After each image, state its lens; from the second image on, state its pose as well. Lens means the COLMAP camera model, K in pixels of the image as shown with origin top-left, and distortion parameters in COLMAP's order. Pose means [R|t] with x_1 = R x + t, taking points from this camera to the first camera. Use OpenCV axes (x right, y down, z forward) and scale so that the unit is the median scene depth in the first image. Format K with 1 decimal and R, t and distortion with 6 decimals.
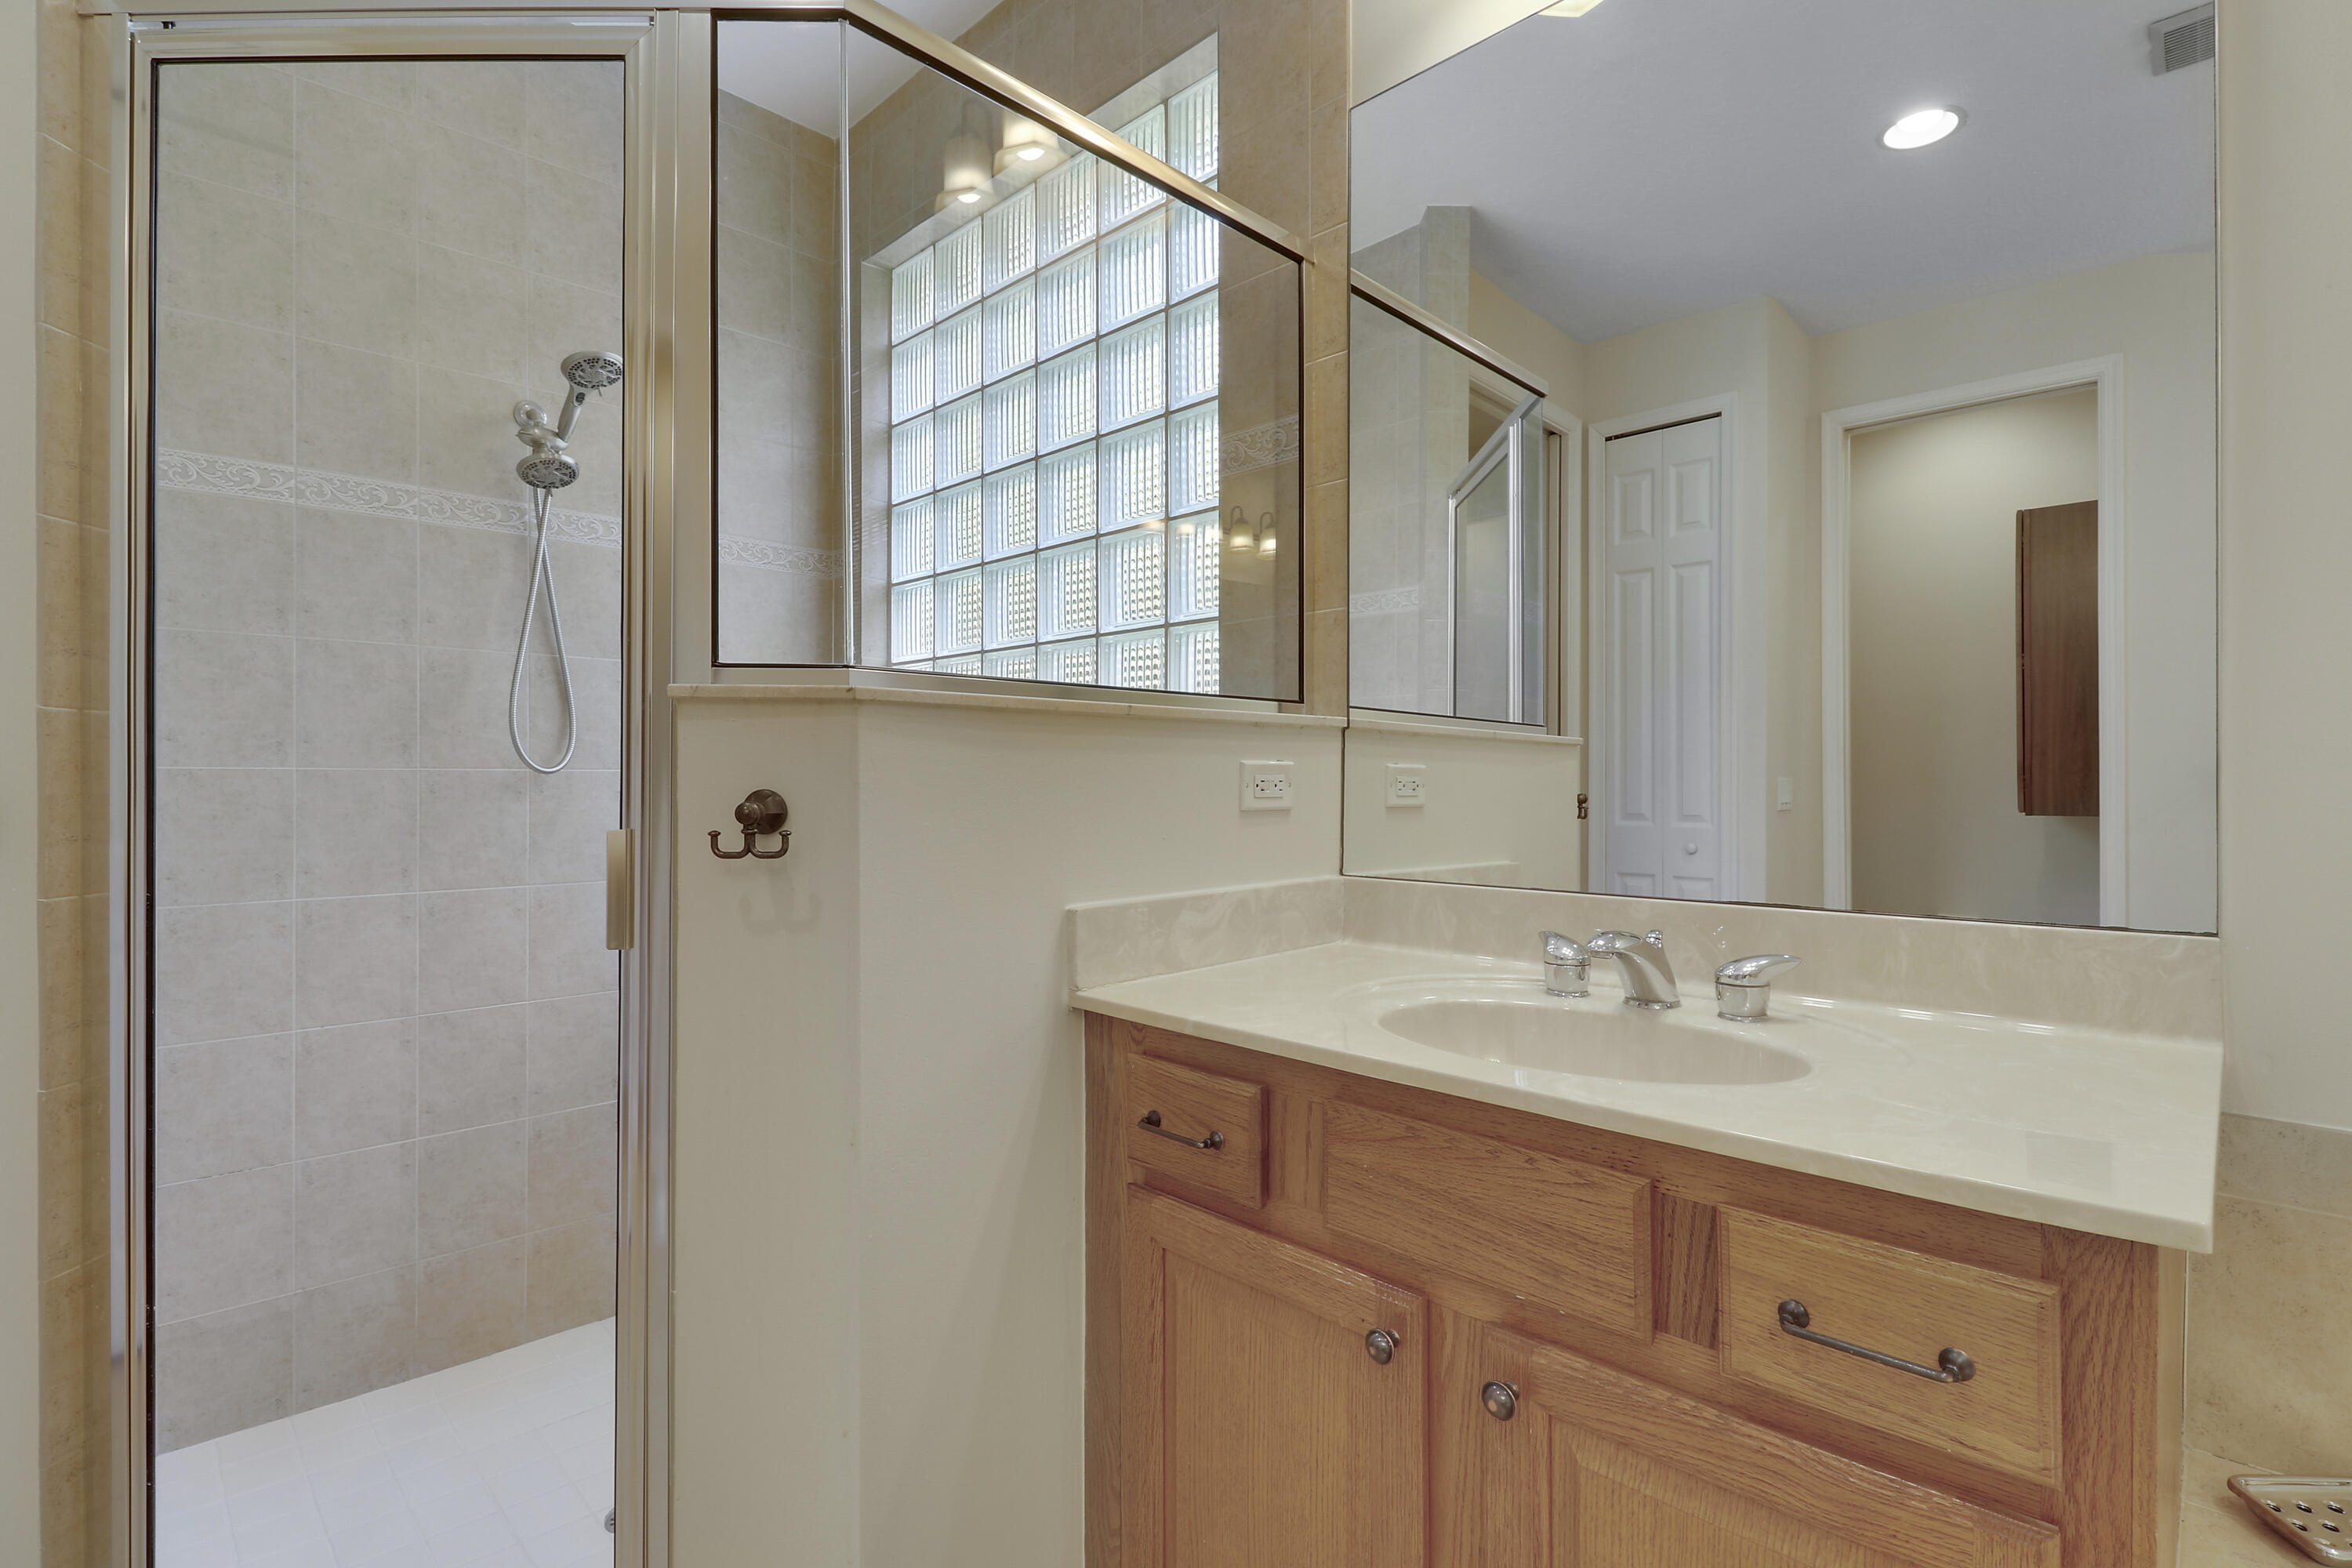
lens RADIAL K [[1107.3, 0, 1186.5], [0, 1107.3, 775.5], [0, 0, 1]] dist [0.000514, 0.000149]
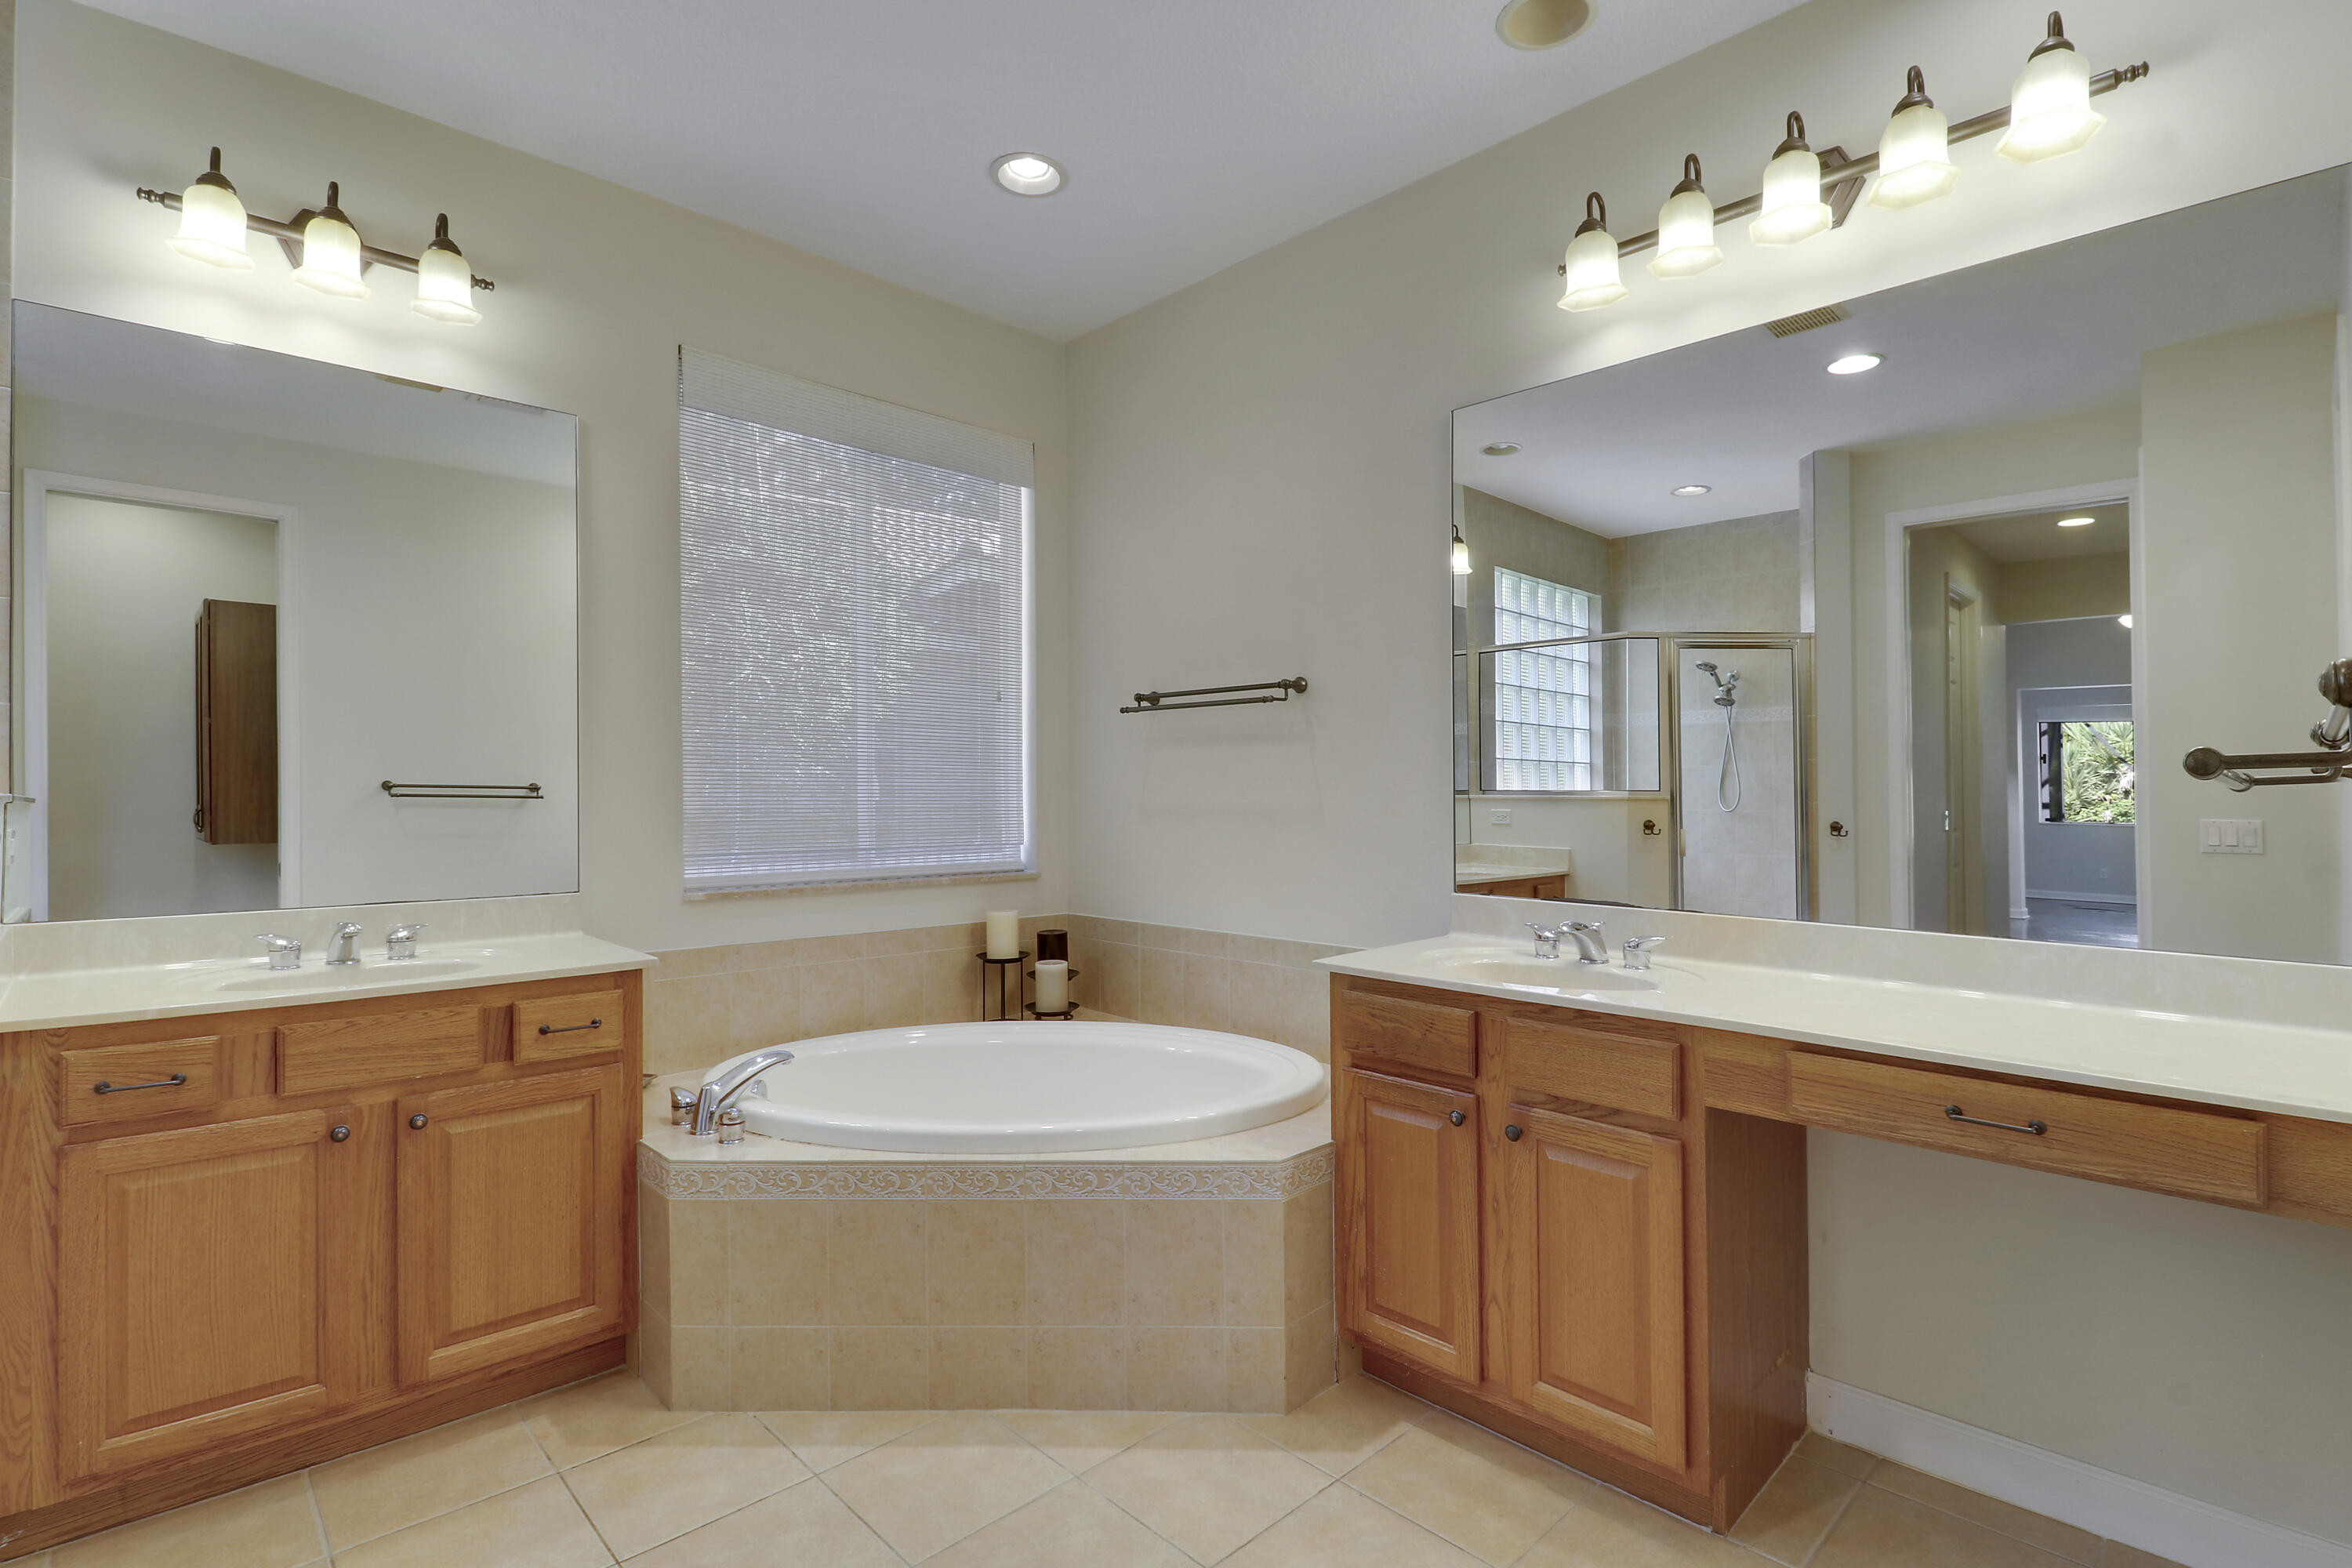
lens RADIAL K [[1160.9, 0, 1201.3], [0, 1160.9, 786.1], [0, 0, 1]] dist [-0.000469, -0.016009]
pose [[0.039957, 0.003805, 0.999194, -1.606739], [-0.004480, 0.999983, -0.003629, -0.095463], [-0.999191, -0.004332, 0.039973, -0.550507]]
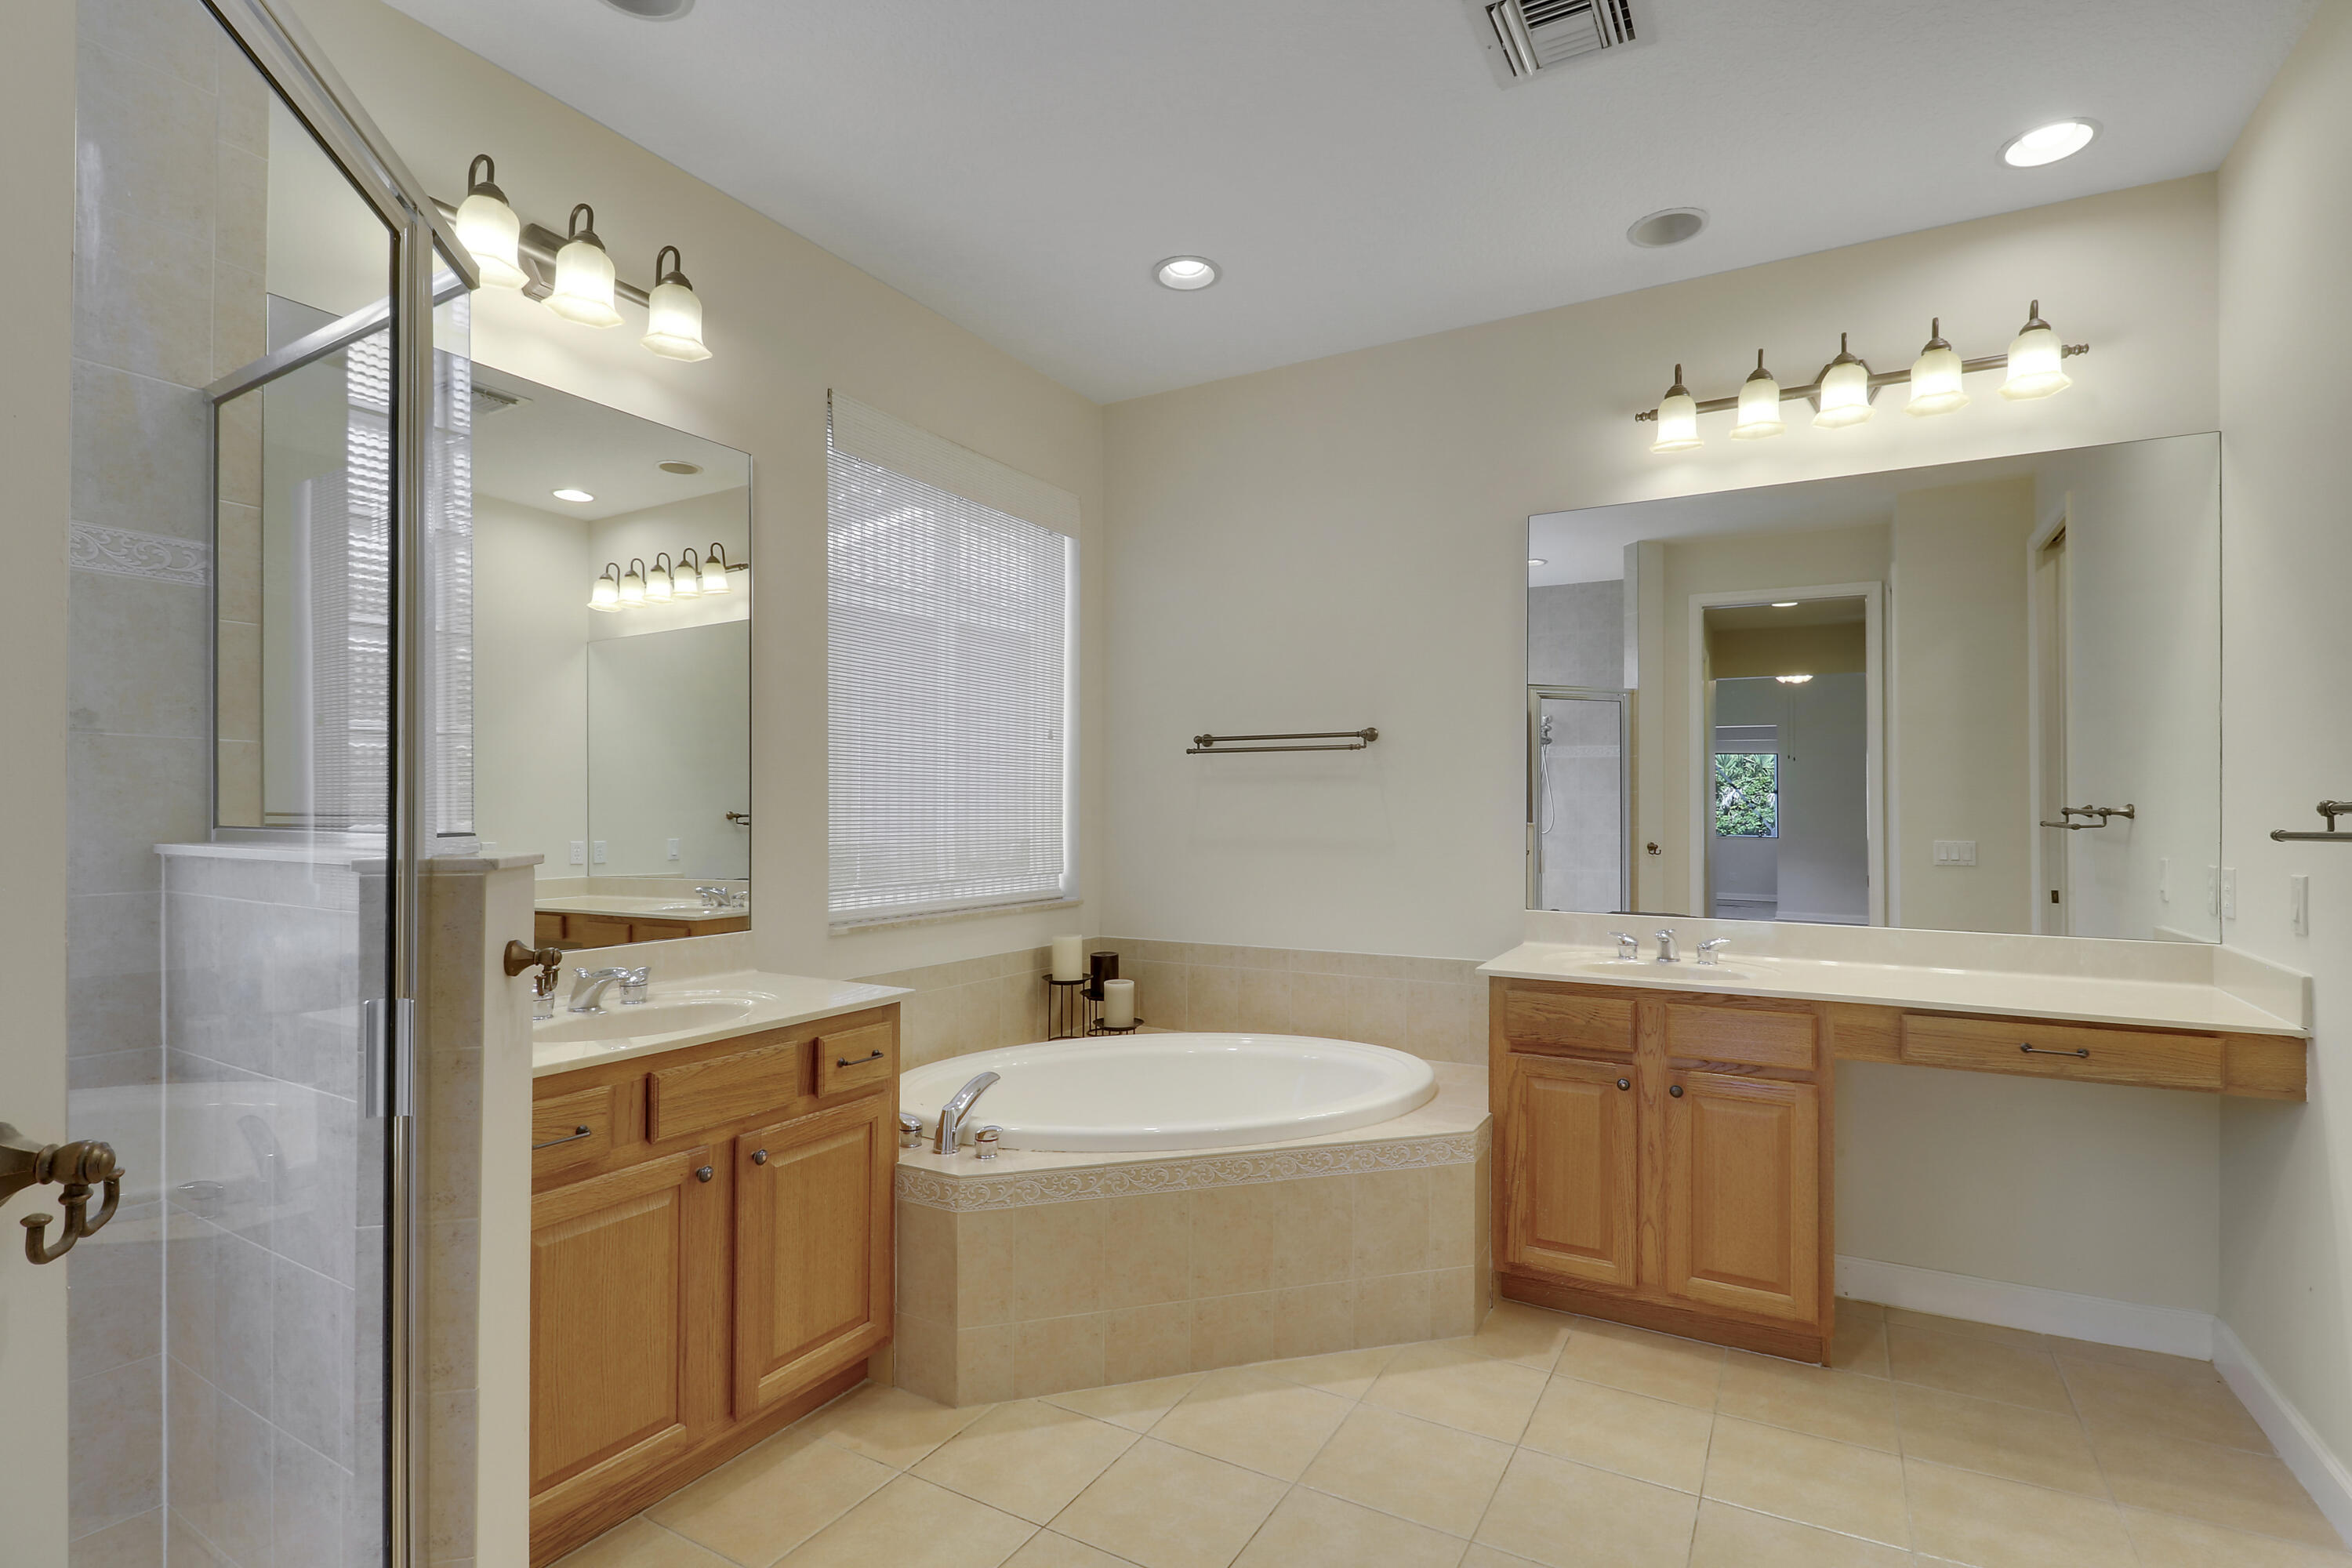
lens RADIAL K [[1146.9, 0, 1180.6], [0, 1146.9, 815.4], [0, 0, 1]] dist [-0.000889, -0.022246]
pose [[-0.238865, -0.007644, 0.971023, -1.807889], [-0.004263, 0.999968, 0.006823, -0.140357], [-0.971043, -0.002509, -0.238890, 0.573389]]
